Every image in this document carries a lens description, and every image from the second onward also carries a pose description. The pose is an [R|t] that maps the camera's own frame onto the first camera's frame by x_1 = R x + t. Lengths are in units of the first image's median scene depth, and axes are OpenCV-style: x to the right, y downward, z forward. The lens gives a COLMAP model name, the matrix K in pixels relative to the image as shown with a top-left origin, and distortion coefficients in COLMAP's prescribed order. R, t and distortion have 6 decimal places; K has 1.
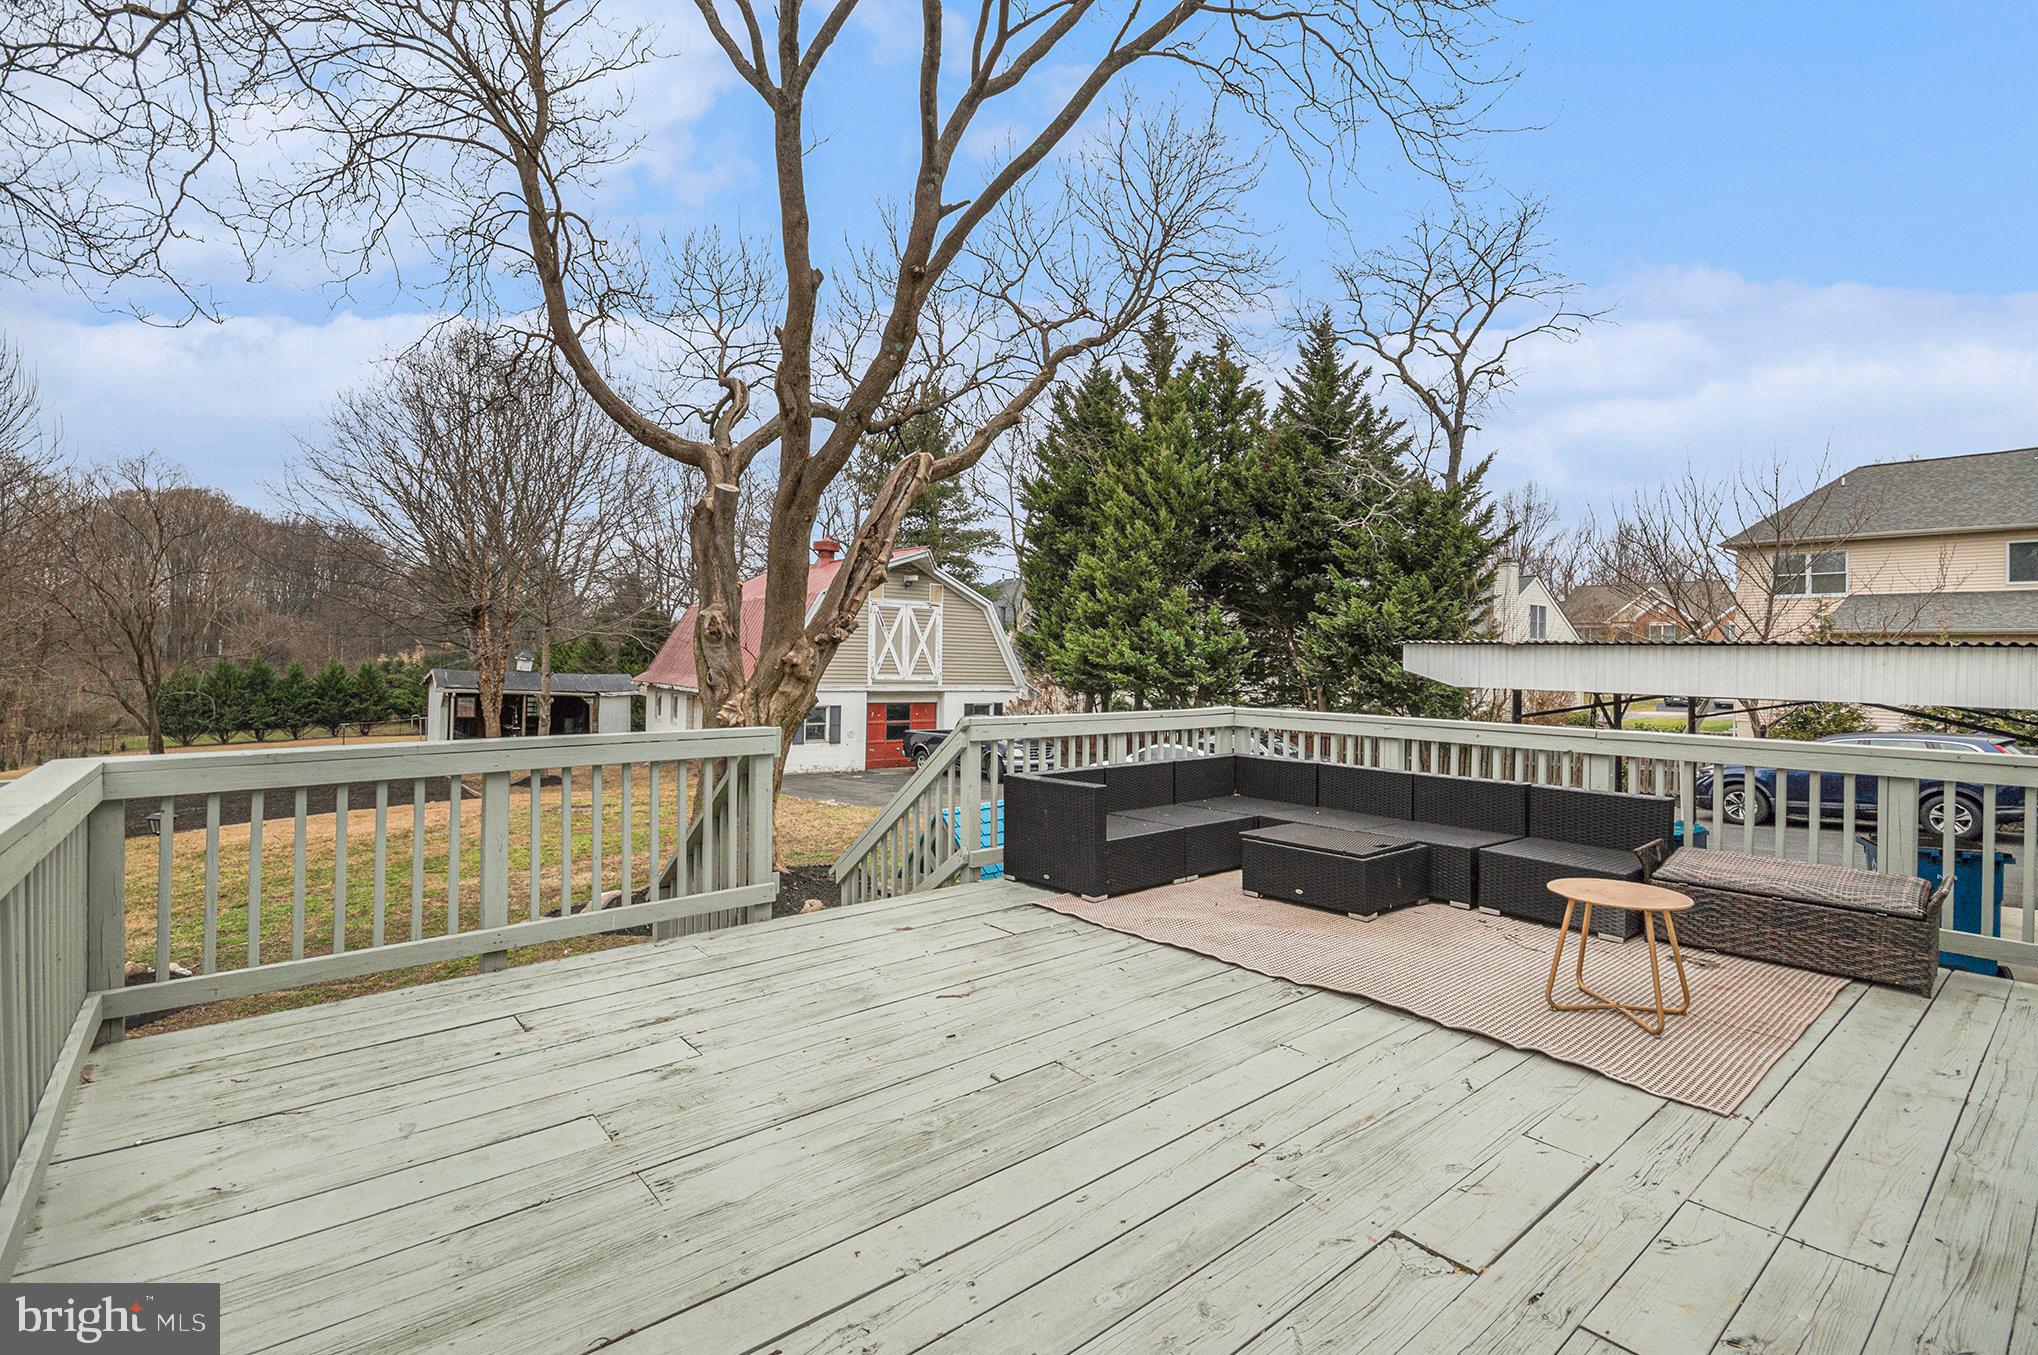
lens RADIAL K [[919.3, 0, 1018.7], [0, 919.3, 671.9], [0, 0, 1]] dist [0.001783, 0.000118]
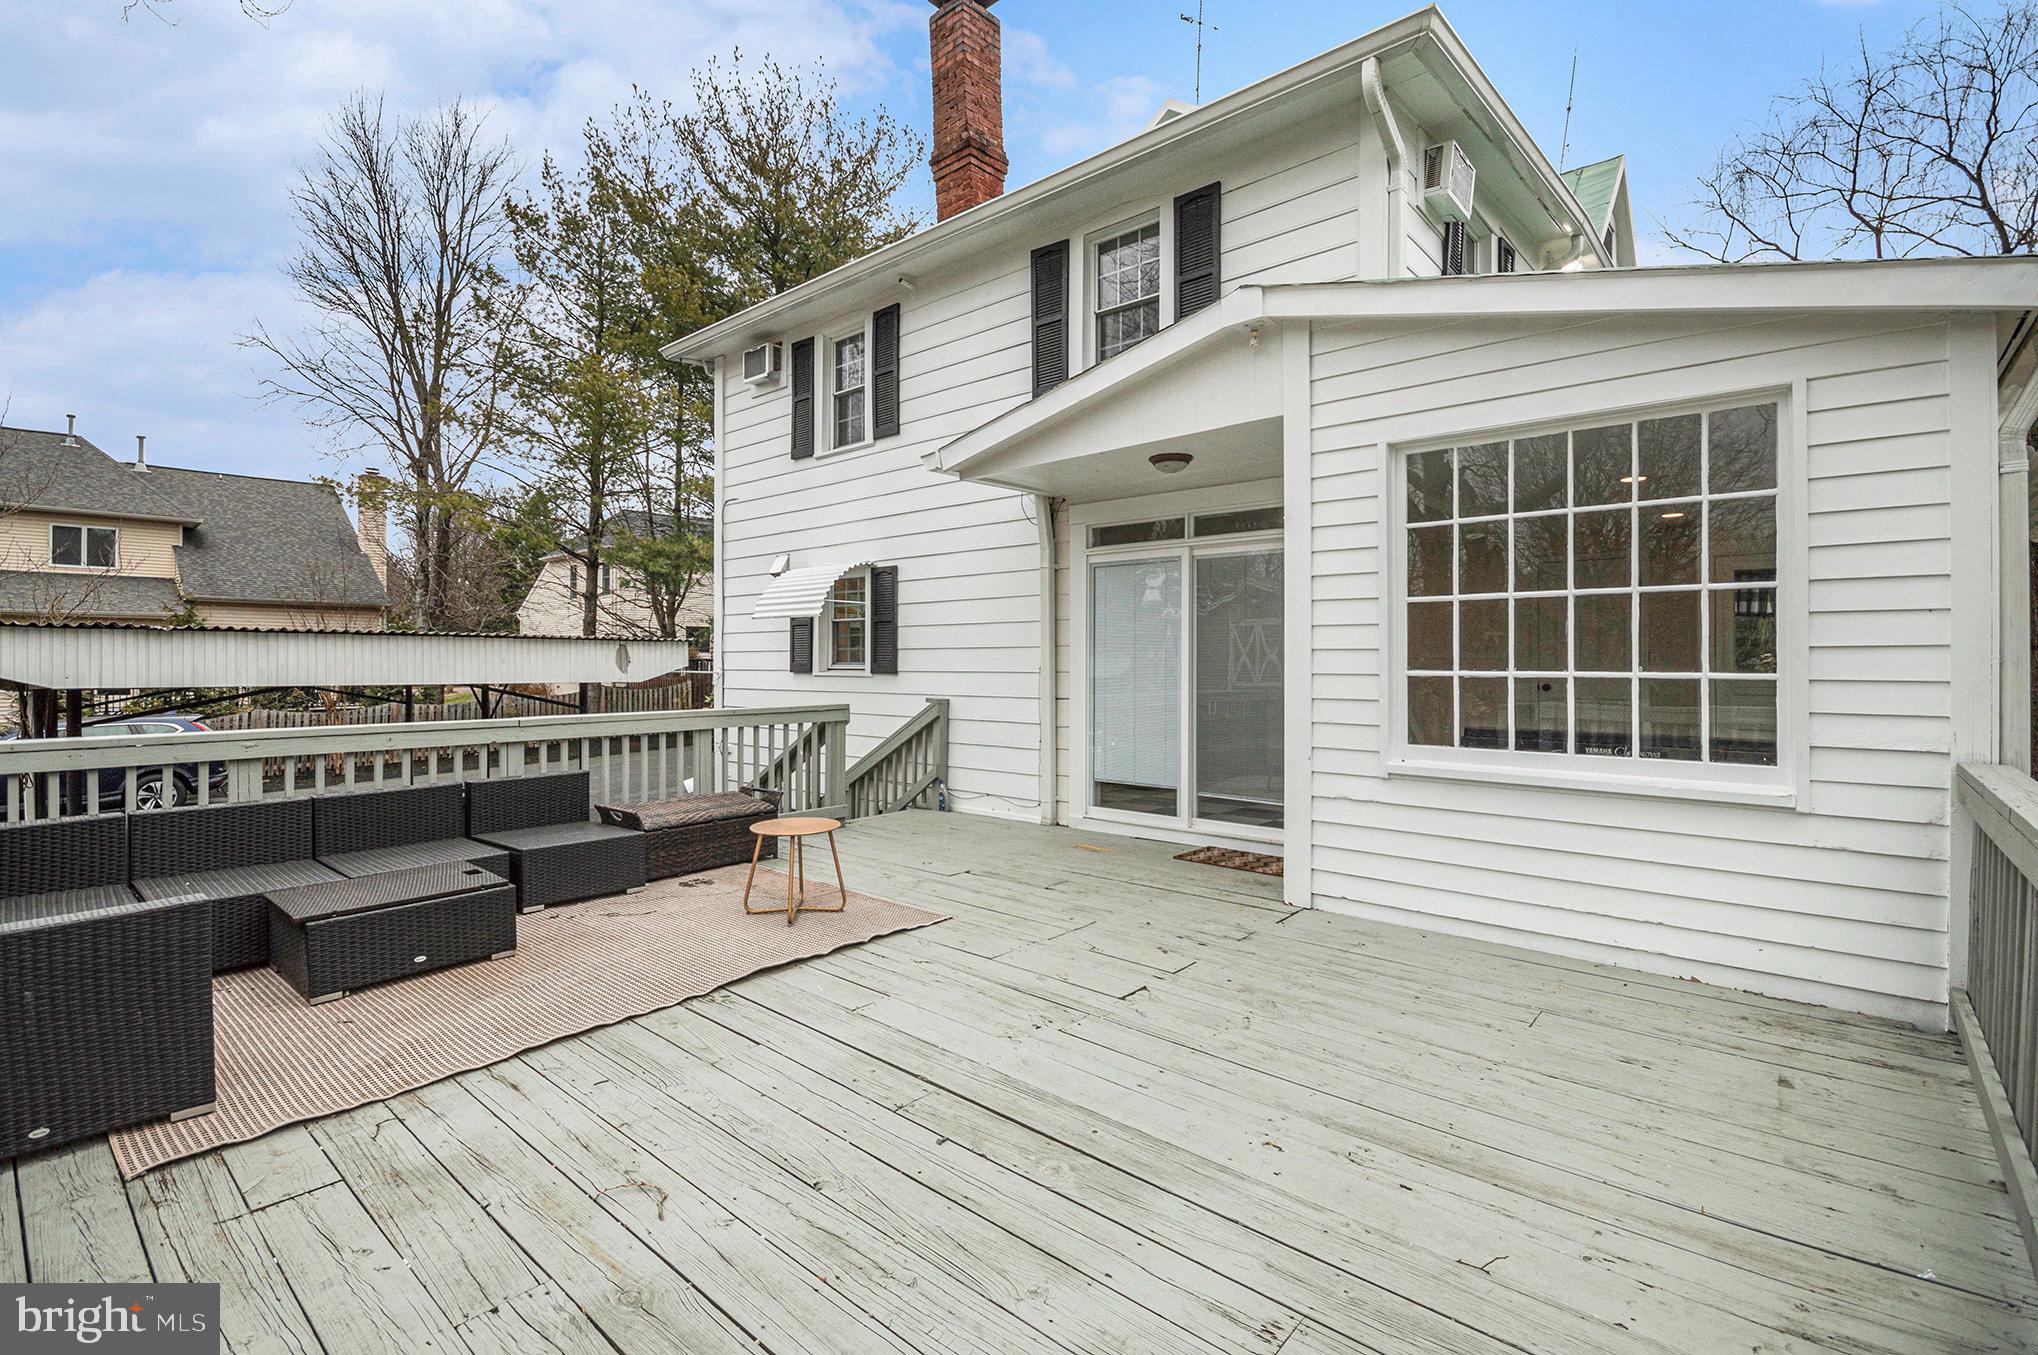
lens RADIAL K [[919.3, 0, 1019.5], [0, 919.3, 664.9], [0, 0, 1]] dist [0.001783, 0.000118]
pose [[-0.162362, -0.022883, 0.986466, -0.723499], [0.006576, 0.999684, 0.024272, -0.028735], [-0.986709, 0.010428, -0.162160, 0.862332]]
